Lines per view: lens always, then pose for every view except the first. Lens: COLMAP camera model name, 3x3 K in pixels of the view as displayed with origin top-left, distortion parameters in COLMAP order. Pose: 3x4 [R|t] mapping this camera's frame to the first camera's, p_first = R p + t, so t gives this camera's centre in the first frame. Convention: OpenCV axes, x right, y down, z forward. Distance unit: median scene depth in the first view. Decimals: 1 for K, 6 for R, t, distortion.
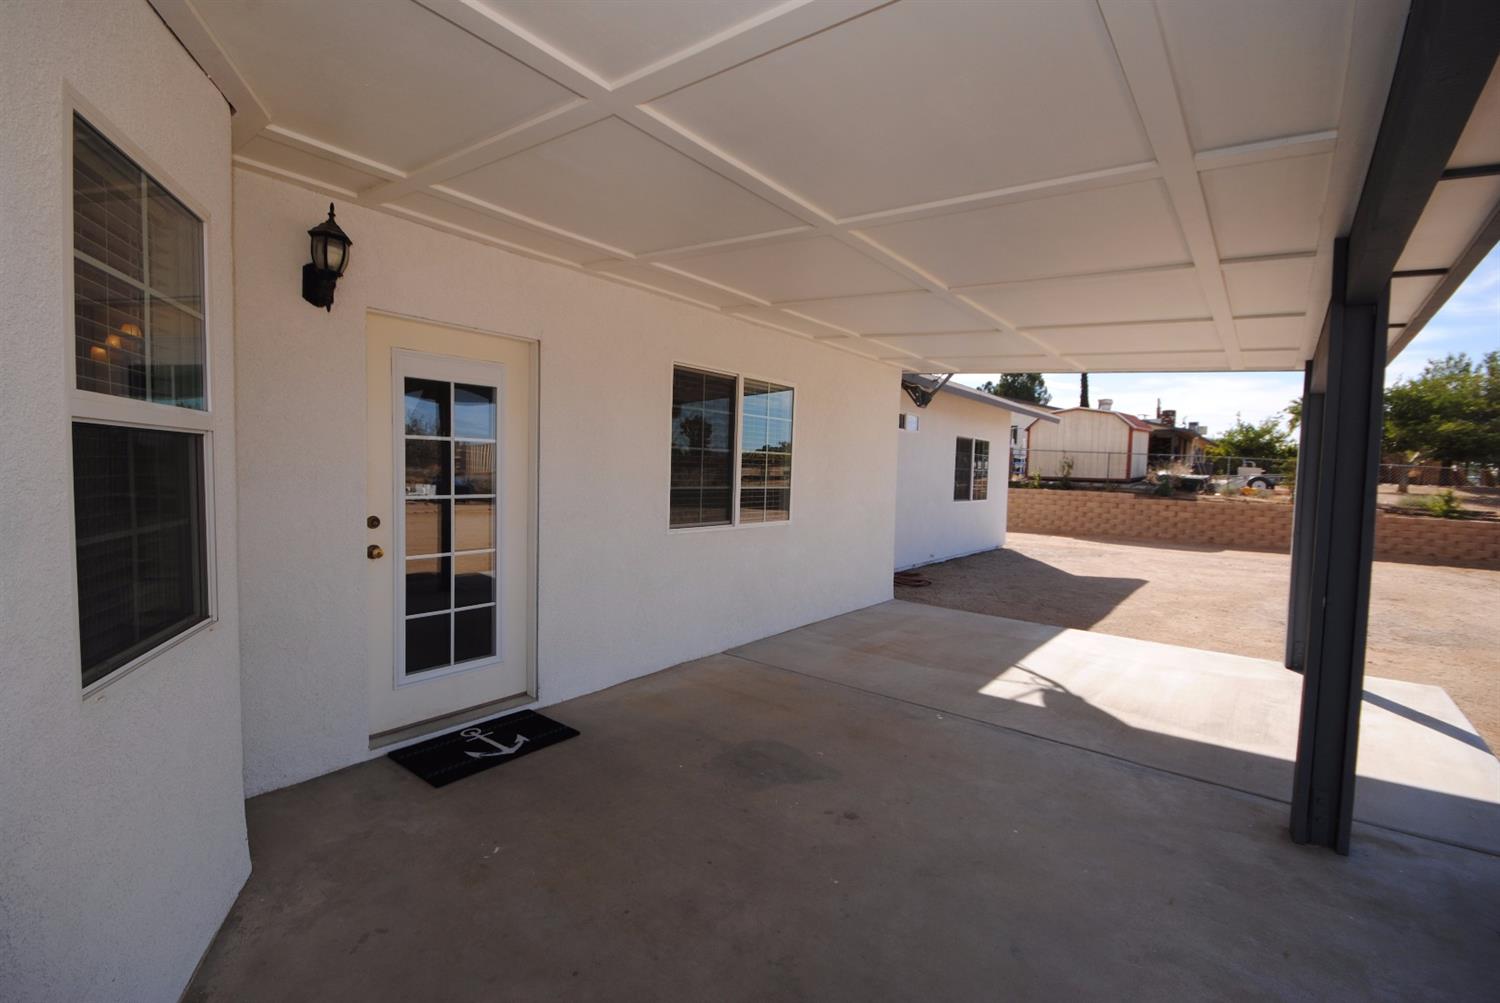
lens RADIAL K [[660.5, 0, 741.1], [0, 660.5, 496.6], [0, 0, 1]] dist [0.011758, -0.010477]
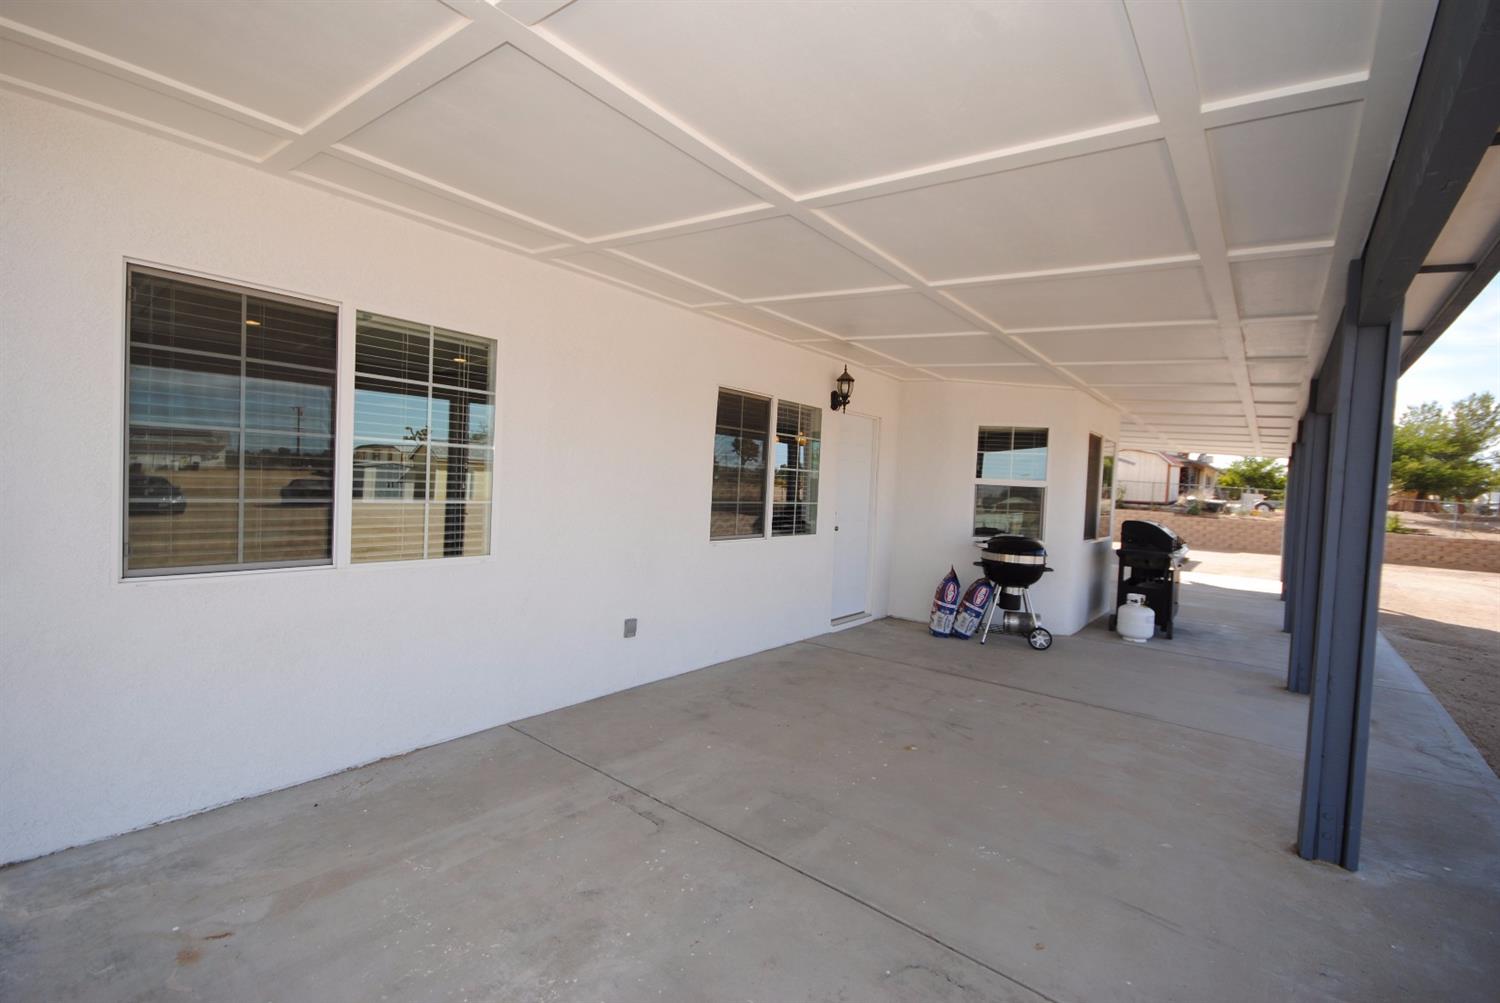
lens RADIAL K [[660.5, 0, 742.8], [0, 660.5, 512.9], [0, 0, 1]] dist [0.011758, -0.010477]
pose [[0.999825, 0.018299, 0.003772, -0.125085], [-0.018302, 0.999832, 0.000725, 0.004567], [-0.003758, -0.000794, 0.999993, -0.152423]]
